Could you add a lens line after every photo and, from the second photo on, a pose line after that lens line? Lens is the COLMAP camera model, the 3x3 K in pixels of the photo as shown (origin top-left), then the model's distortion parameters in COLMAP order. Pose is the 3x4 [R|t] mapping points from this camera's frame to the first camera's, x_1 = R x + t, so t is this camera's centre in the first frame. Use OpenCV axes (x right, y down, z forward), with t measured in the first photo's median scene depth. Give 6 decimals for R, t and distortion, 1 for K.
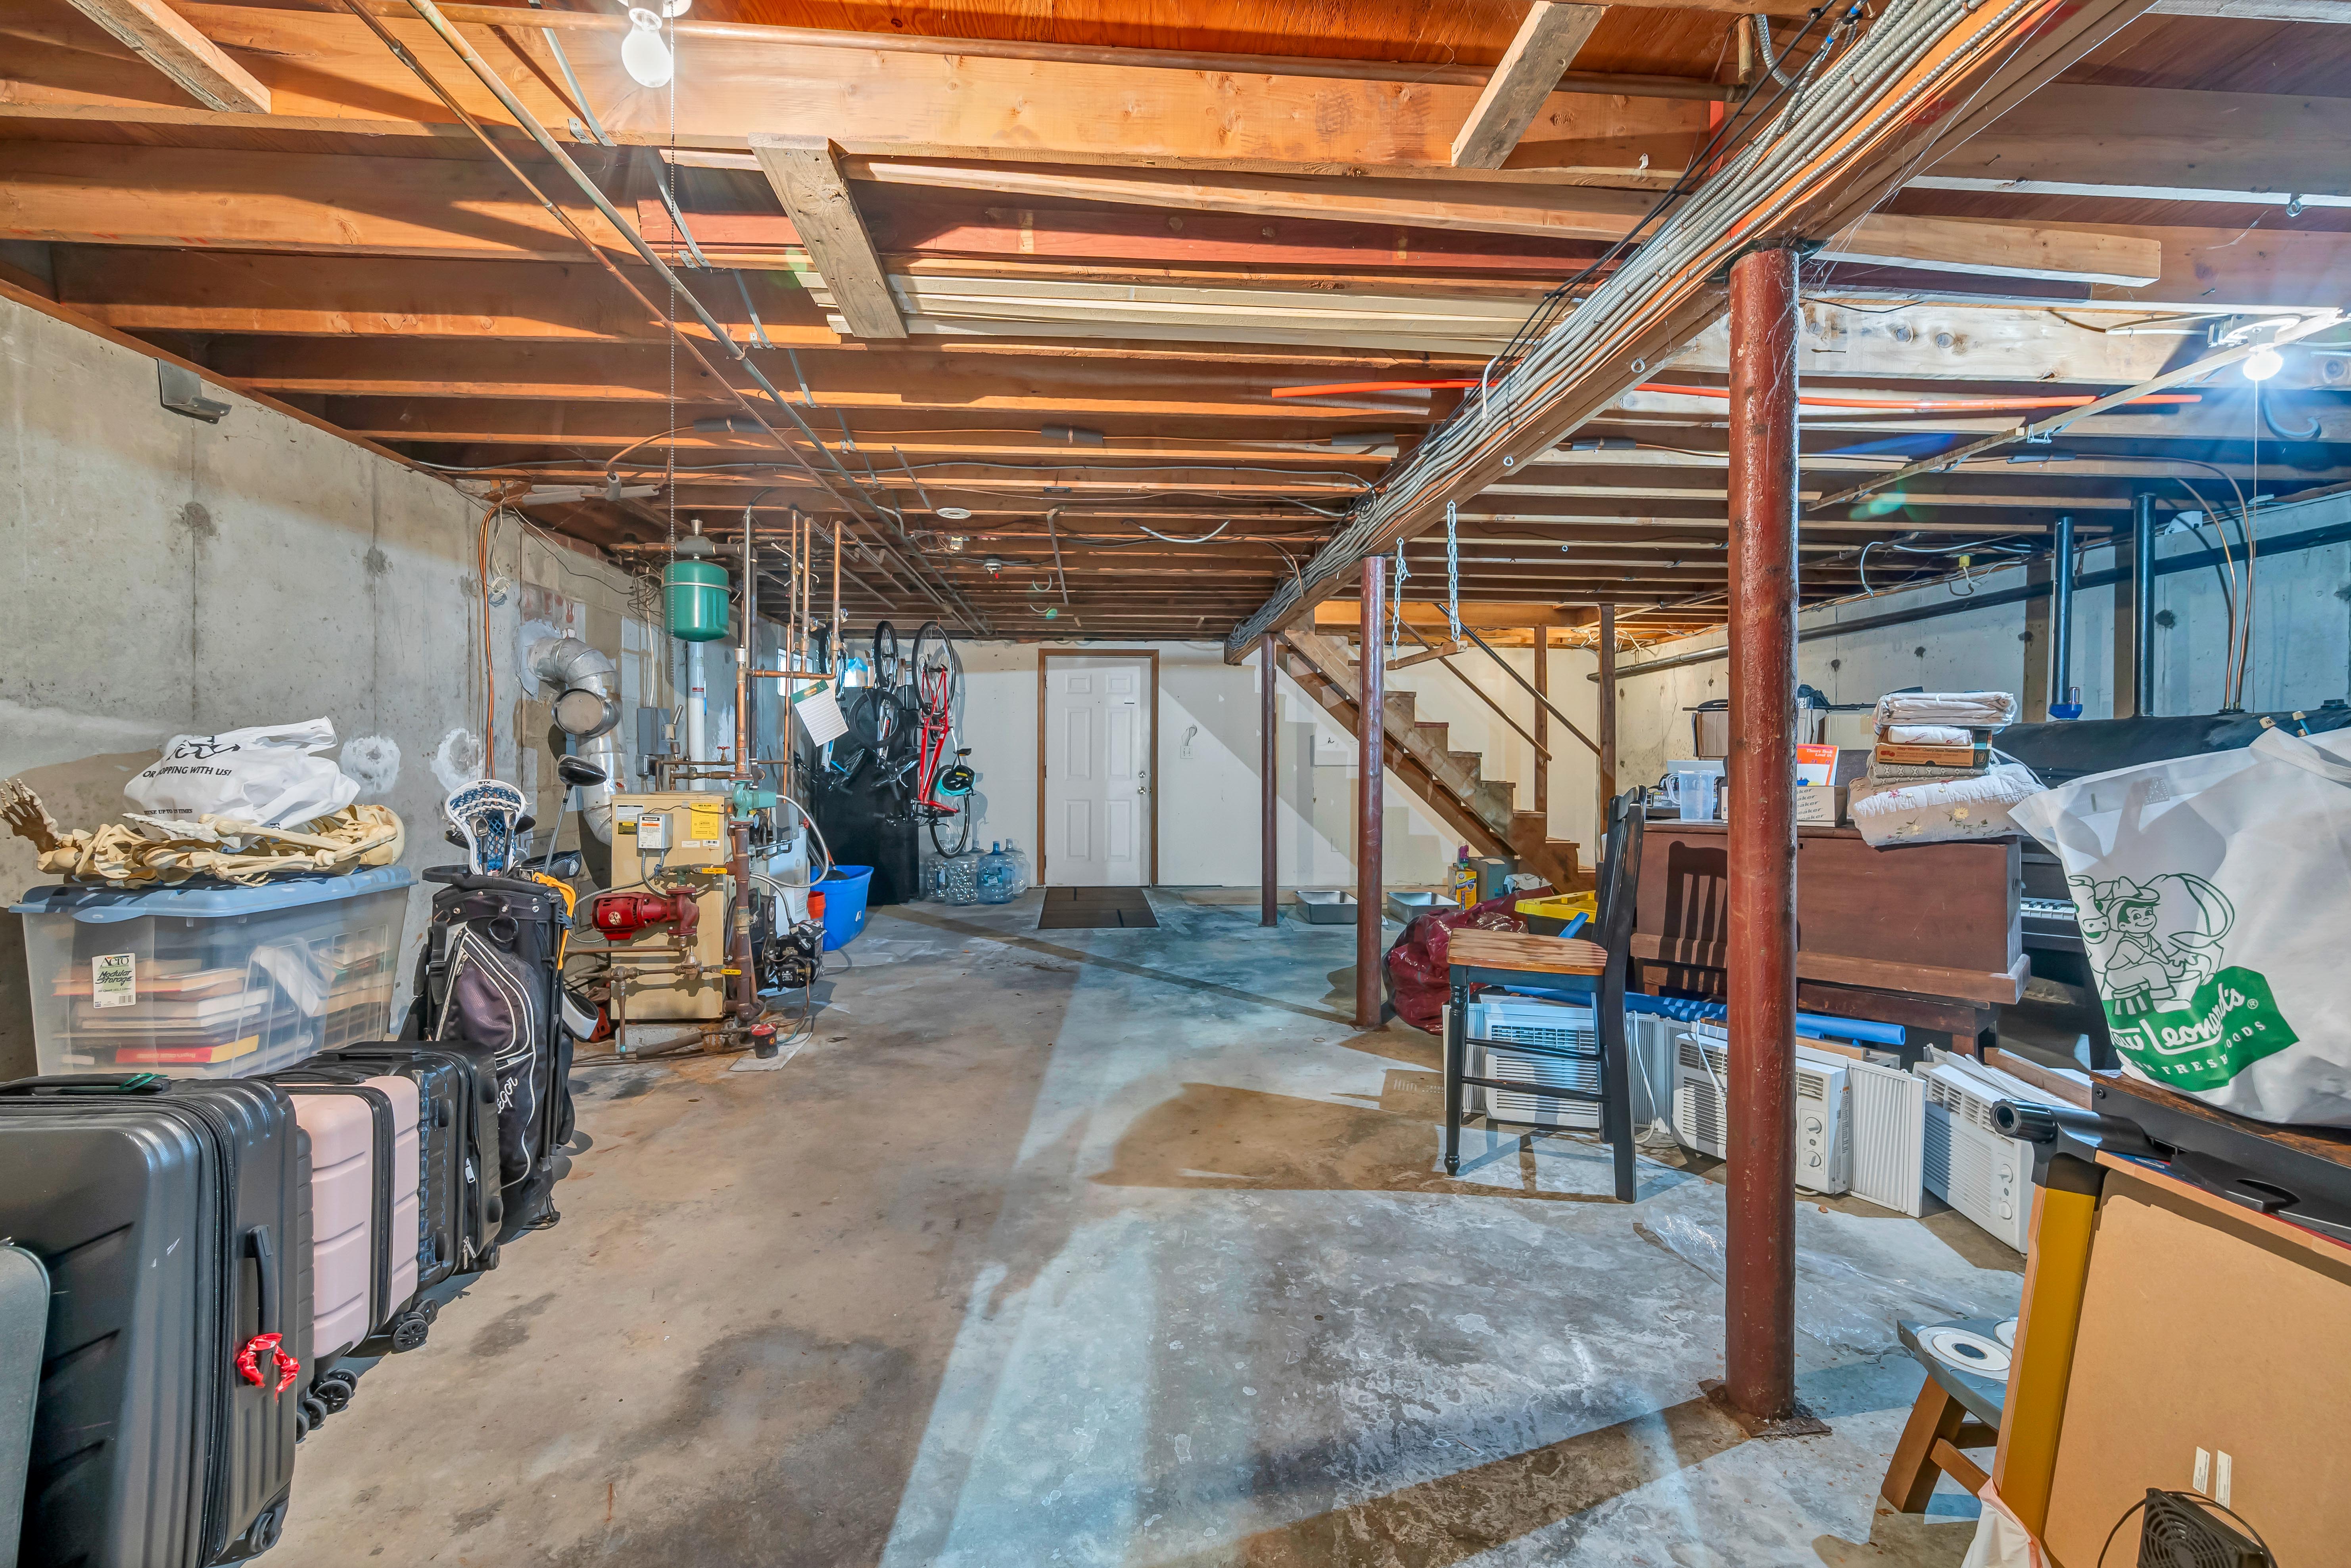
lens RADIAL K [[942.8, 0, 1174.2], [0, 942.8, 769.3], [0, 0, 1]] dist [-0.001739, -0.000616]
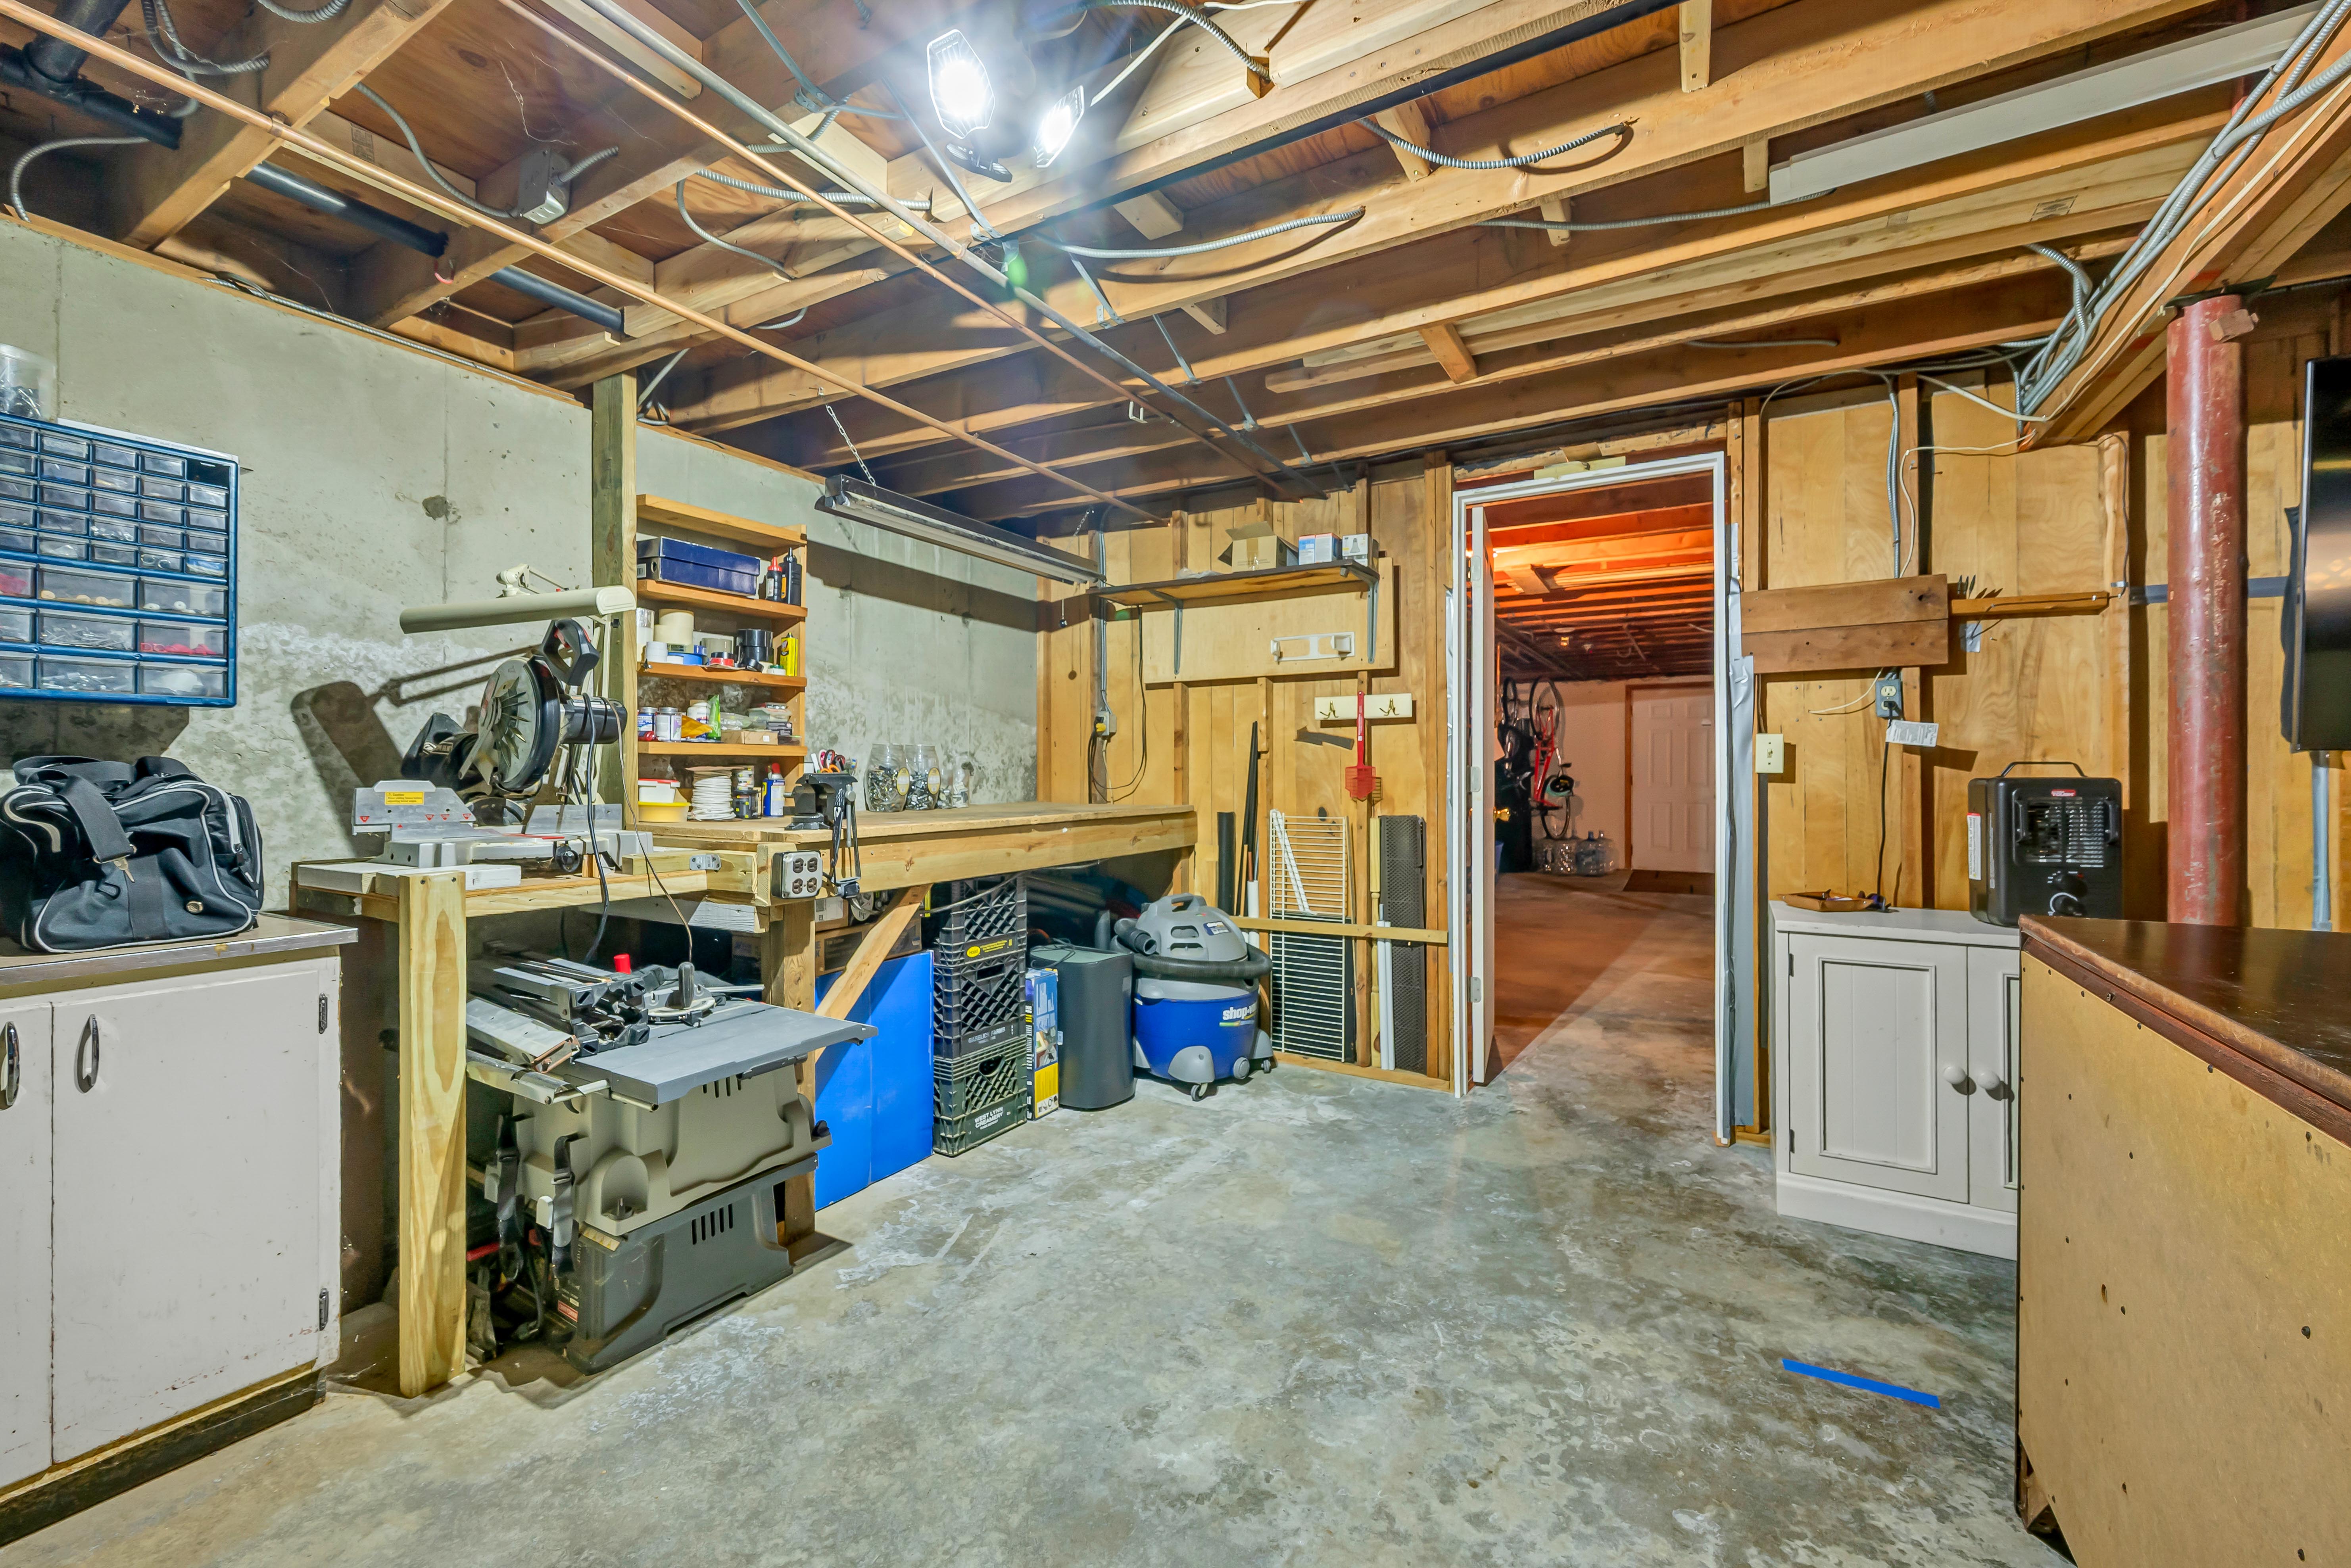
lens RADIAL K [[942.9, 0, 1179.7], [0, 942.9, 778.5], [0, 0, 1]] dist [-0.001739, -0.000616]
pose [[0.826805, -0.000948, -0.562488, 0.085664], [-0.000172, 0.999998, -0.001938, 0.004061], [0.562489, 0.001699, 0.826803, -0.457418]]
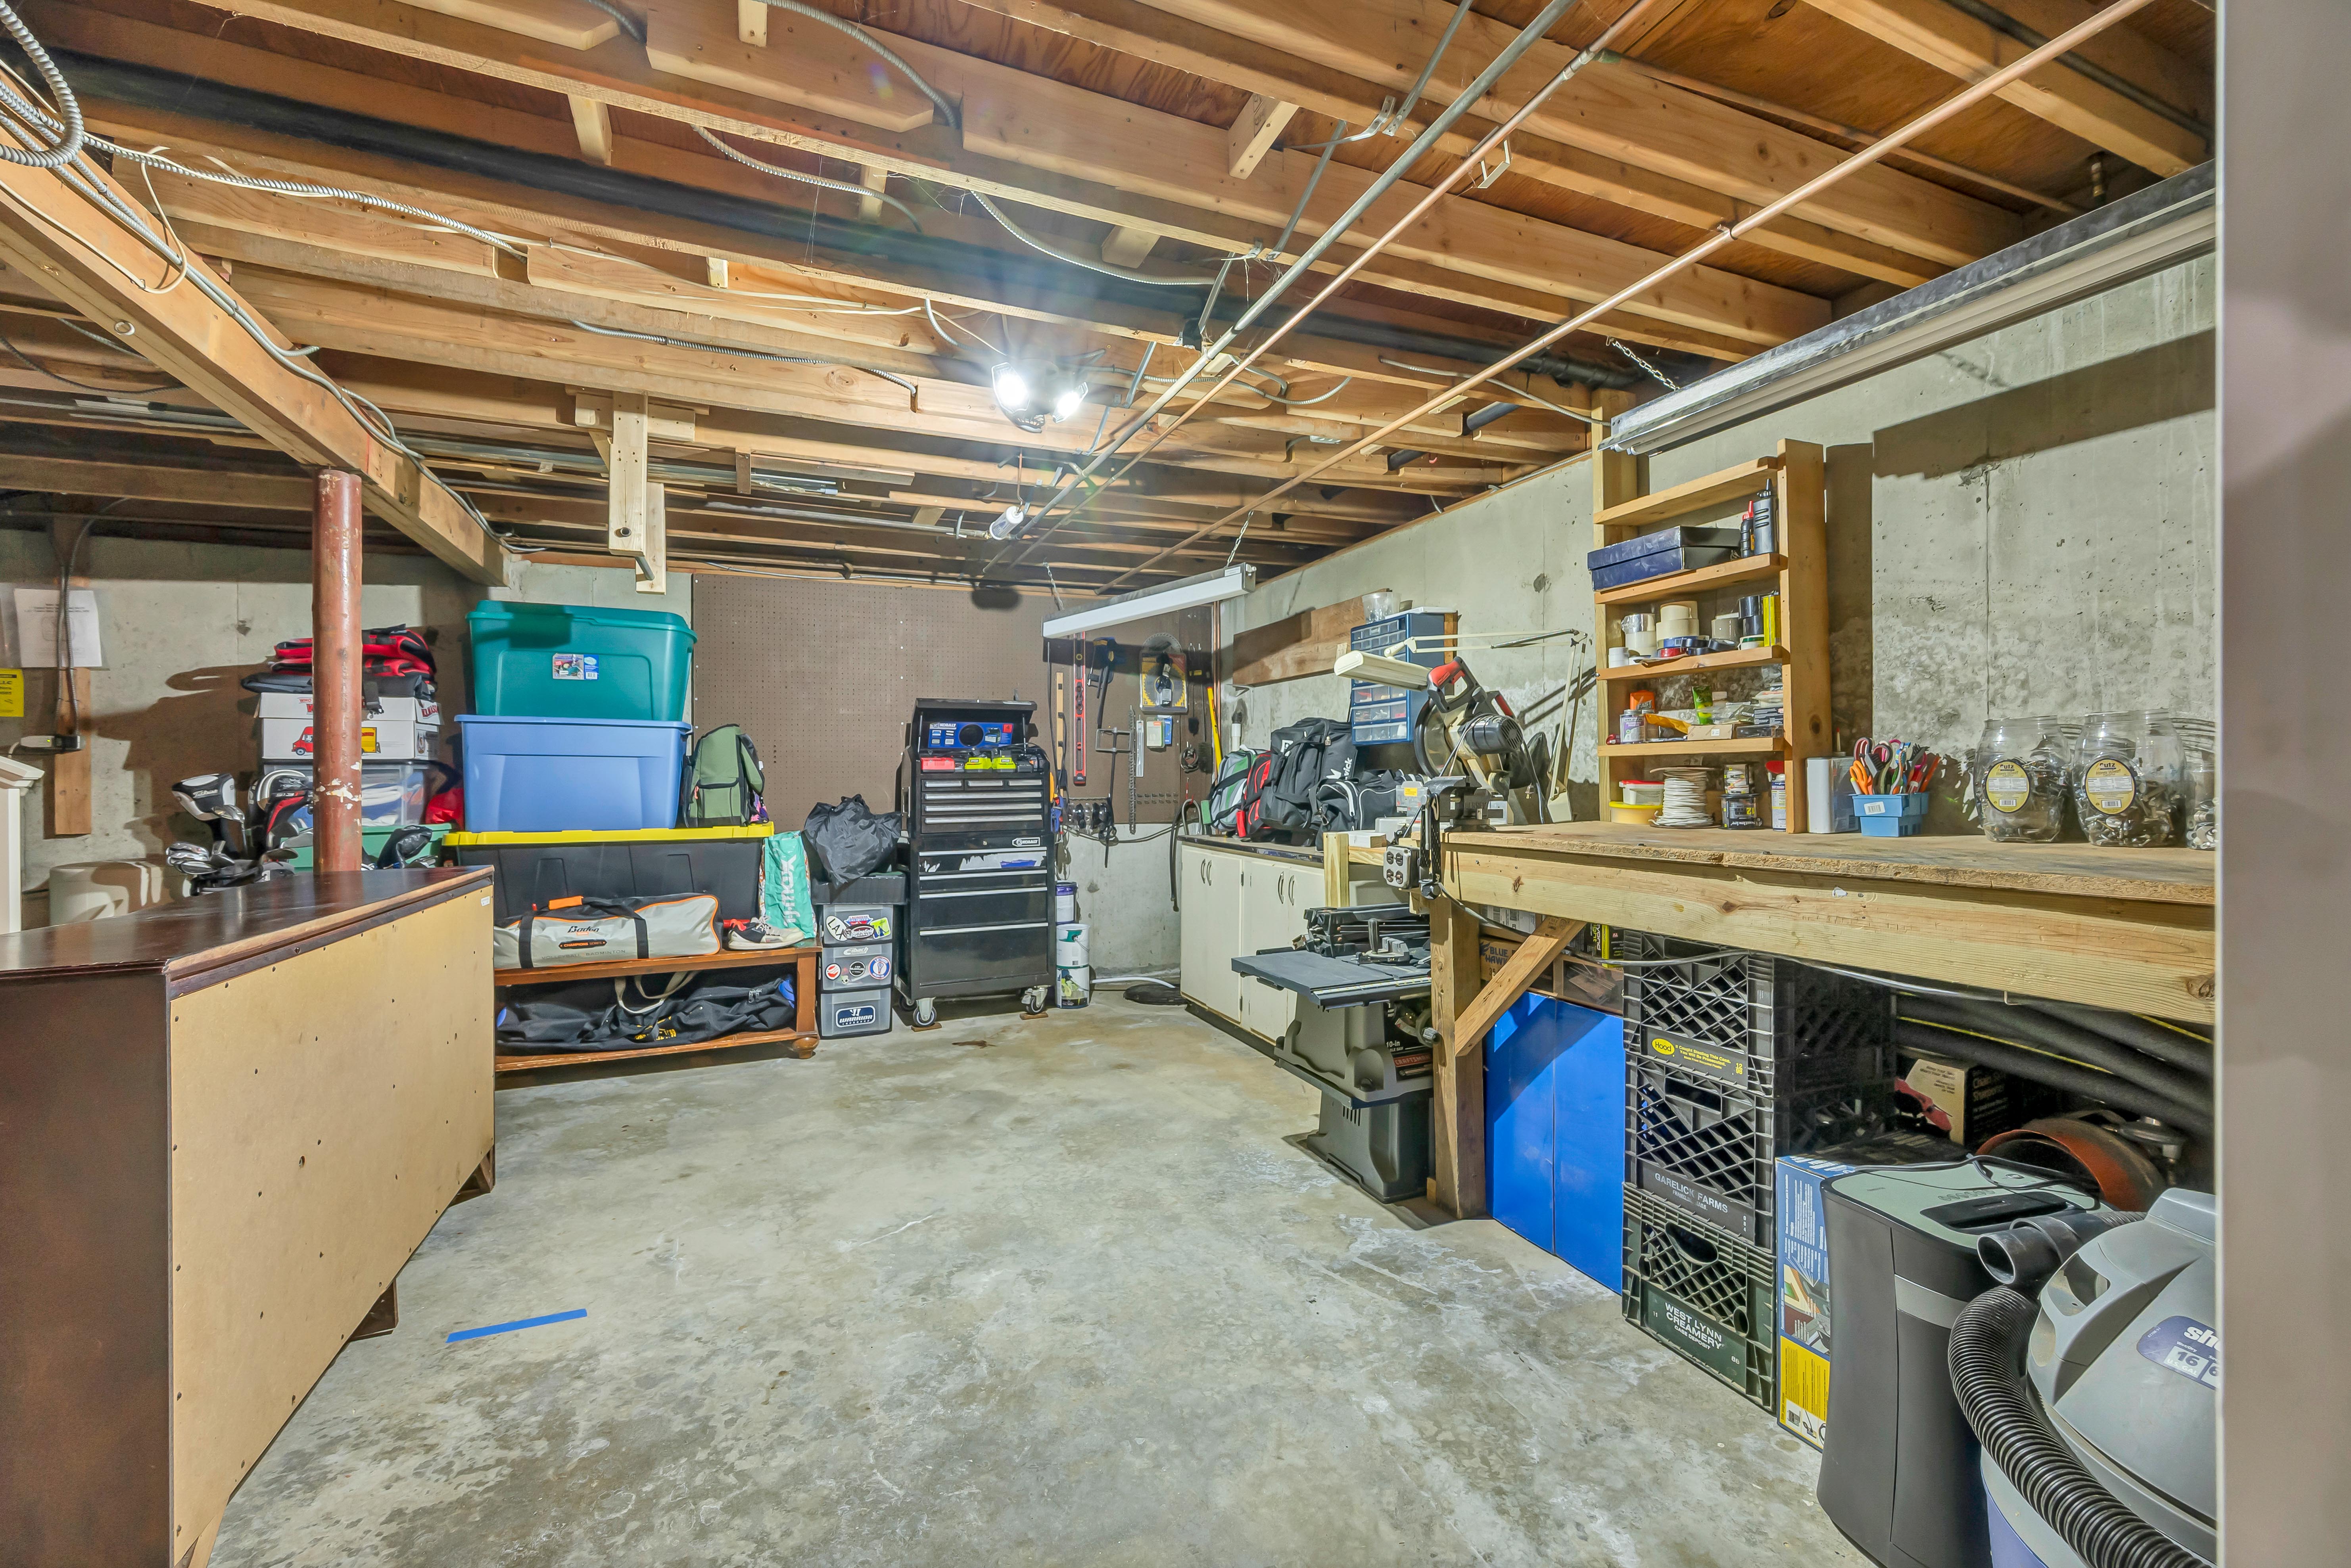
lens RADIAL K [[942.8, 0, 1169.1], [0, 942.8, 775.8], [0, 0, 1]] dist [-0.001739, -0.000616]
pose [[-0.947828, 0.005356, -0.318737, -0.073010], [0.004720, 0.999985, 0.002769, -0.004476], [0.318747, 0.001120, -0.947839, 0.471896]]
